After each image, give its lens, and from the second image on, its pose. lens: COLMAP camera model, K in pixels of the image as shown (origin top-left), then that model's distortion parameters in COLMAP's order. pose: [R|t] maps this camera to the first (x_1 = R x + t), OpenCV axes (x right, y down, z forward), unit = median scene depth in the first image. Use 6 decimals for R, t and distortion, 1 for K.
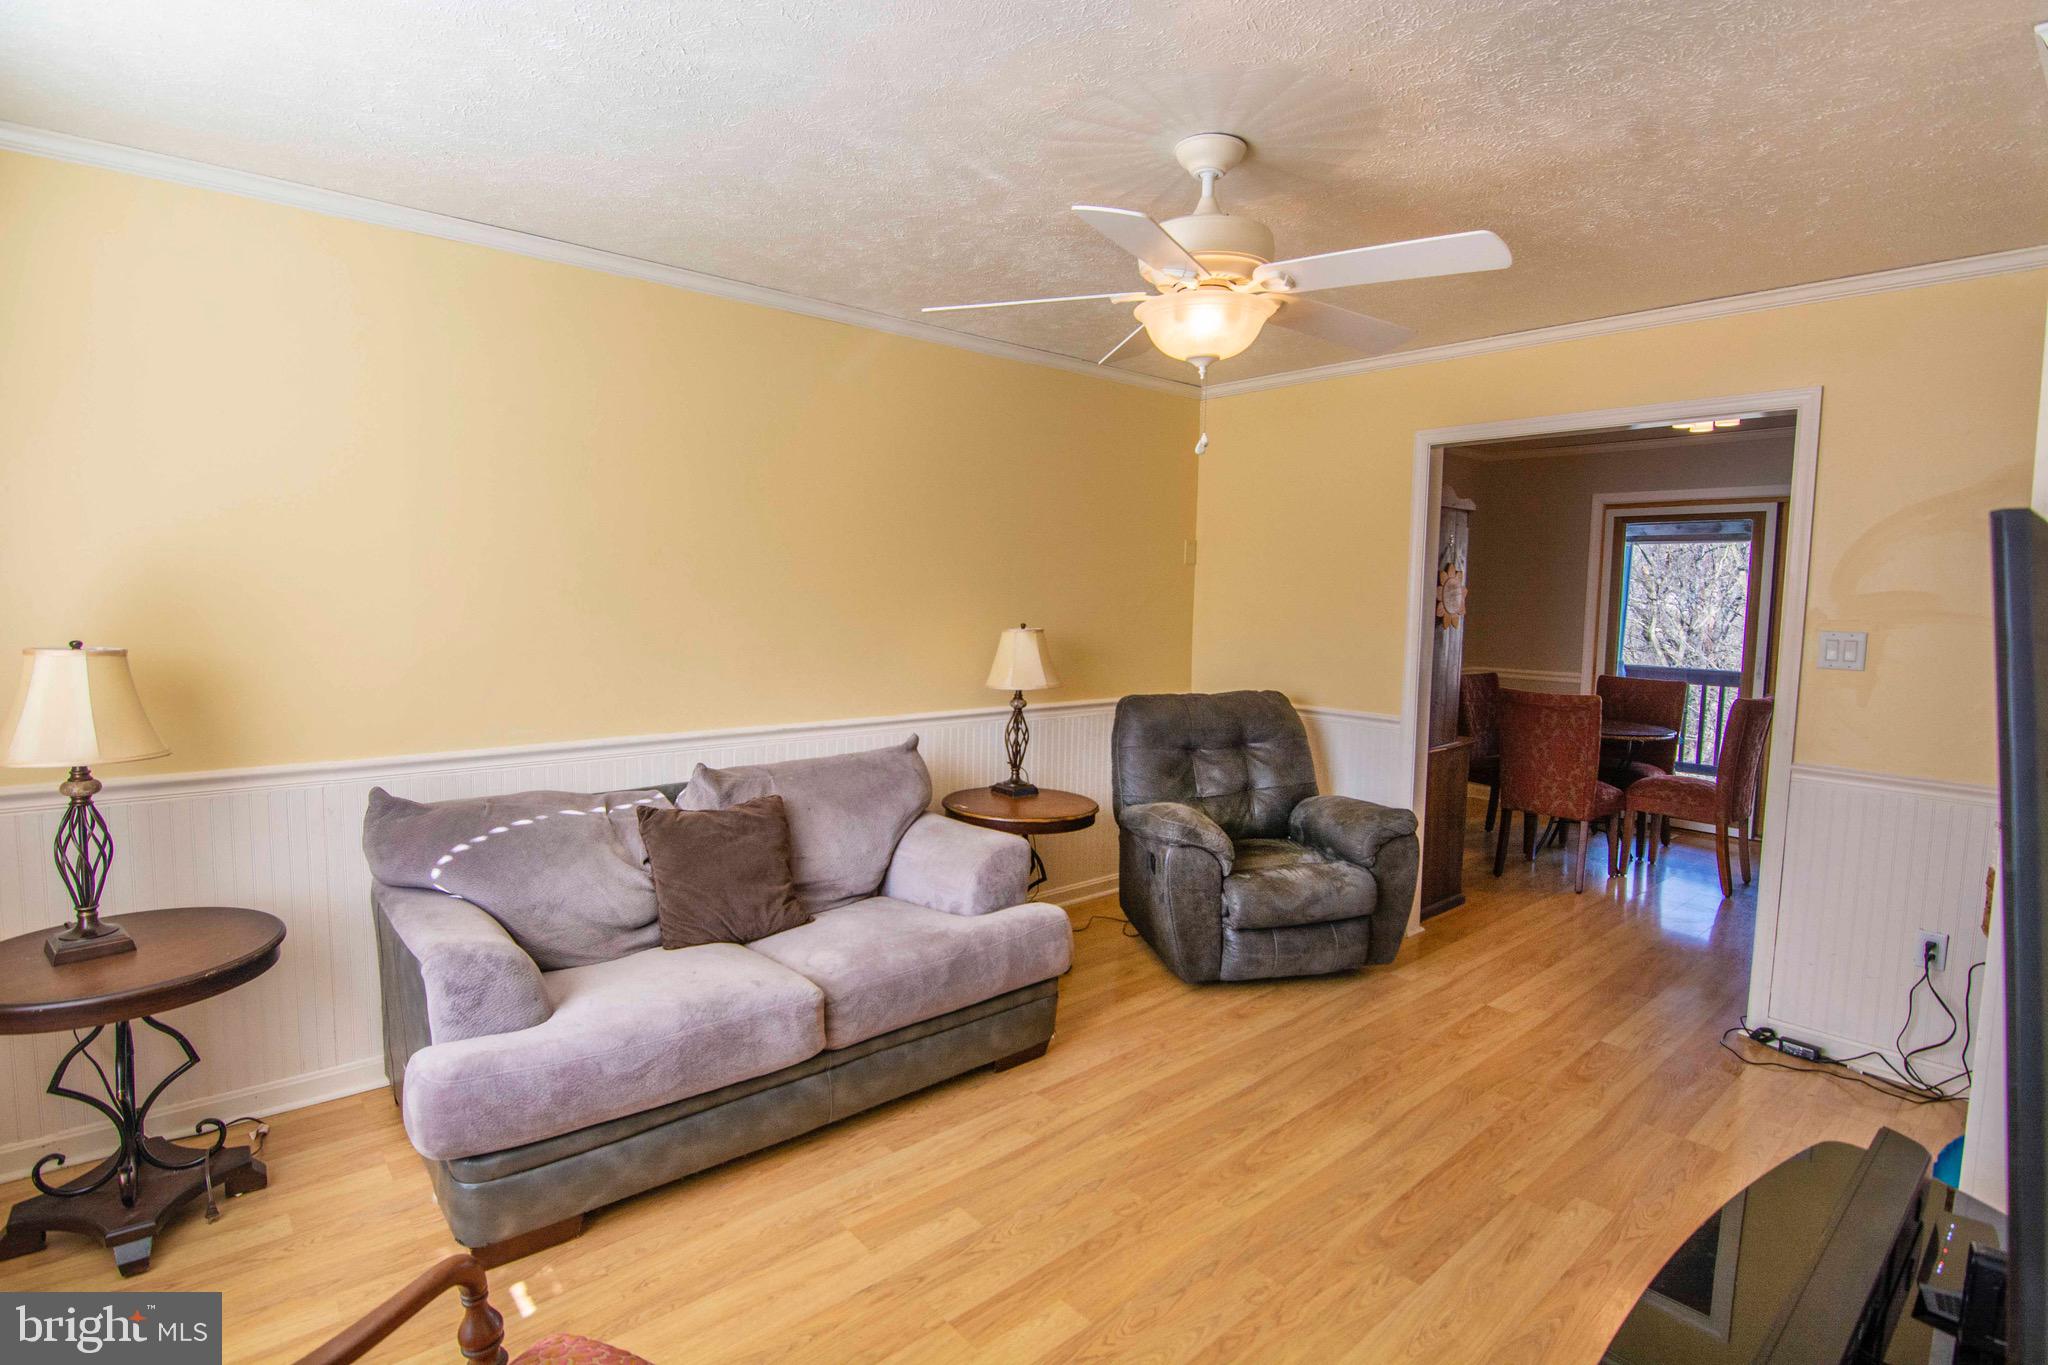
lens RADIAL K [[998.9, 0, 1021.1], [0, 998.9, 671.5], [0, 0, 1]] dist [-0.002109, -0.012946]
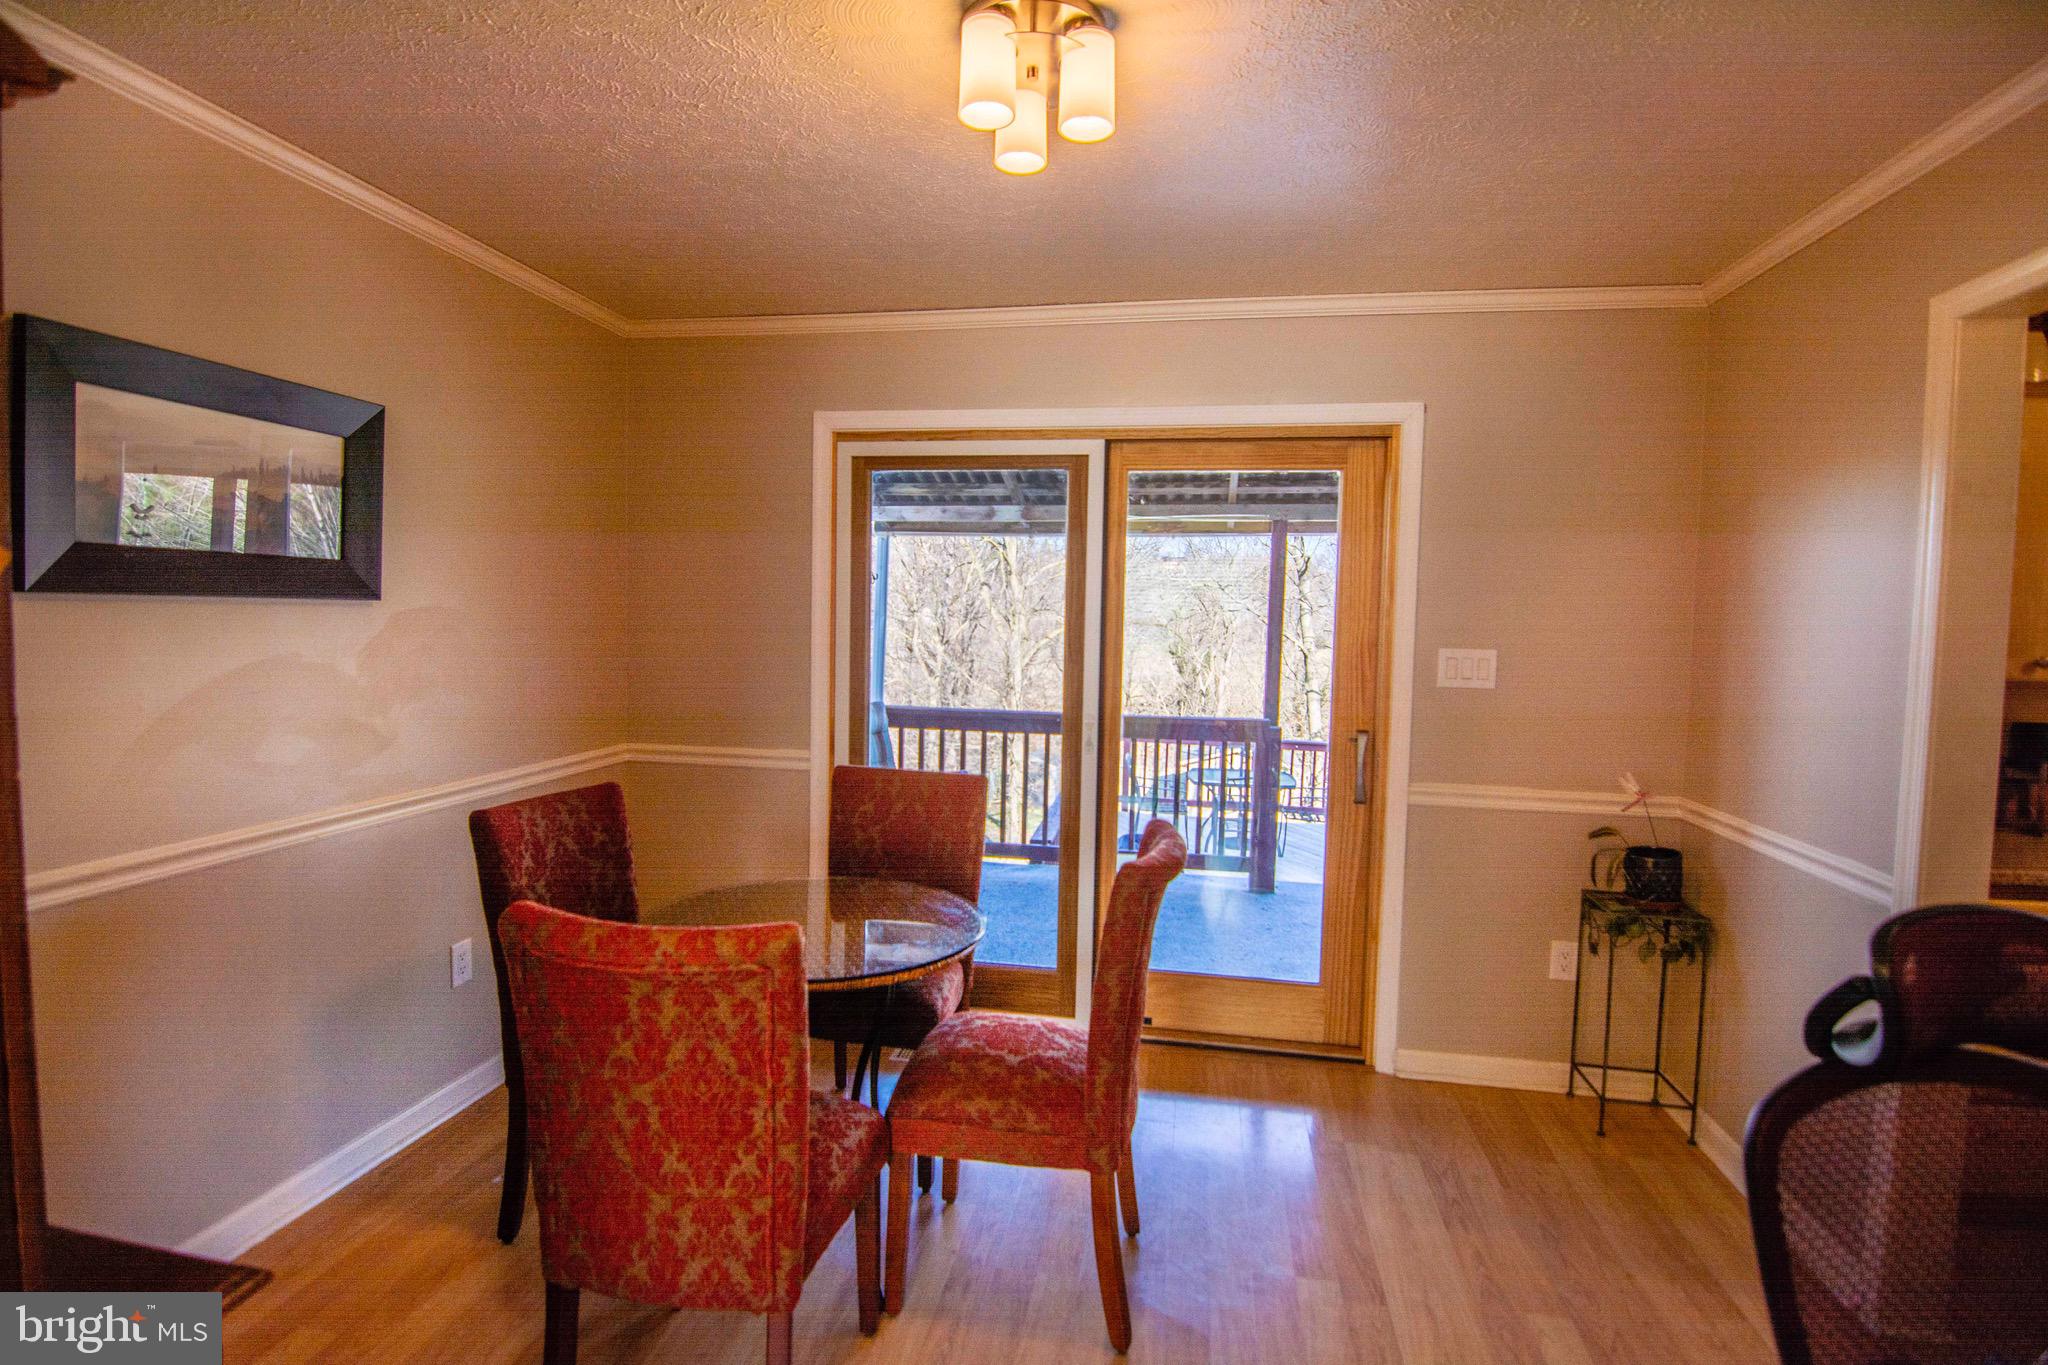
lens RADIAL K [[998.9, 0, 1021.1], [0, 998.9, 671.5], [0, 0, 1]] dist [-0.002109, -0.012946]
pose [[0.782621, -0.037218, 0.621384, 0.354069], [0.045953, 0.998942, 0.001954, -0.040216], [-0.620799, 0.027025, 0.783504, 0.566697]]
